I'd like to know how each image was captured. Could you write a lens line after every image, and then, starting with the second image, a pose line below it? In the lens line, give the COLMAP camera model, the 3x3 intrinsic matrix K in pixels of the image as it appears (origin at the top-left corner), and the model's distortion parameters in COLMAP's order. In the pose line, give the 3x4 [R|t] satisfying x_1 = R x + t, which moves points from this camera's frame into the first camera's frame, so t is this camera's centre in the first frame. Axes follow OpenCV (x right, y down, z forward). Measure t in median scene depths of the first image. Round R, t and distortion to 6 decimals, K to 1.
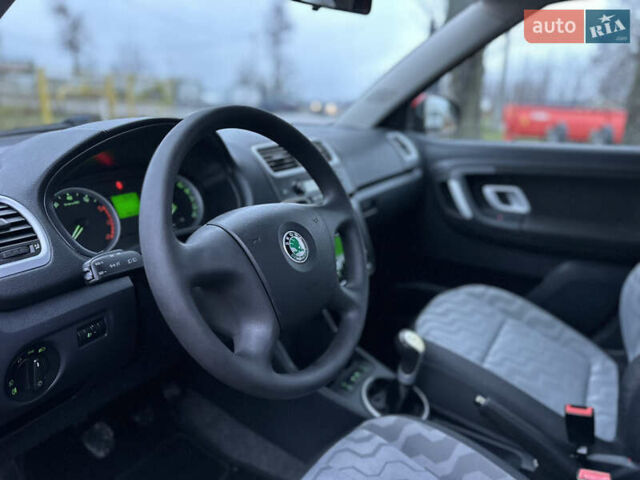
lens RADIAL K [[467.1, 0, 328.1], [0, 467.1, 242.6], [0, 0, 1]] dist [0.052518, -0.092568]
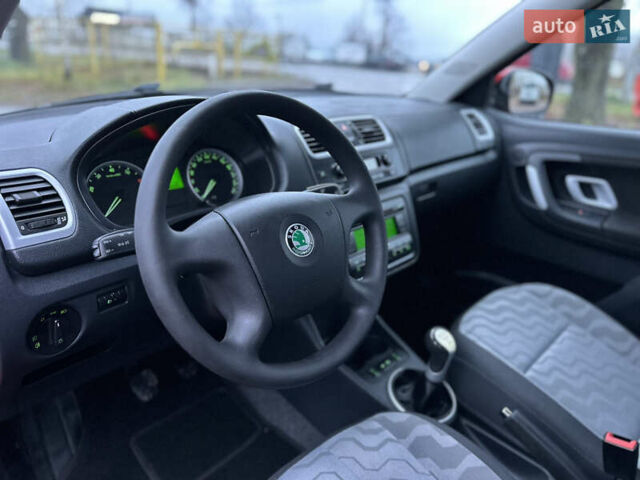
lens RADIAL K [[467.1, 0, 328.1], [0, 467.1, 242.6], [0, 0, 1]] dist [0.052518, -0.092568]
pose [[0.973921, 0.103000, -0.202160, 0.132125], [-0.085725, 0.992021, 0.092445, -0.057493], [0.210069, -0.072704, 0.974980, 0.033806]]
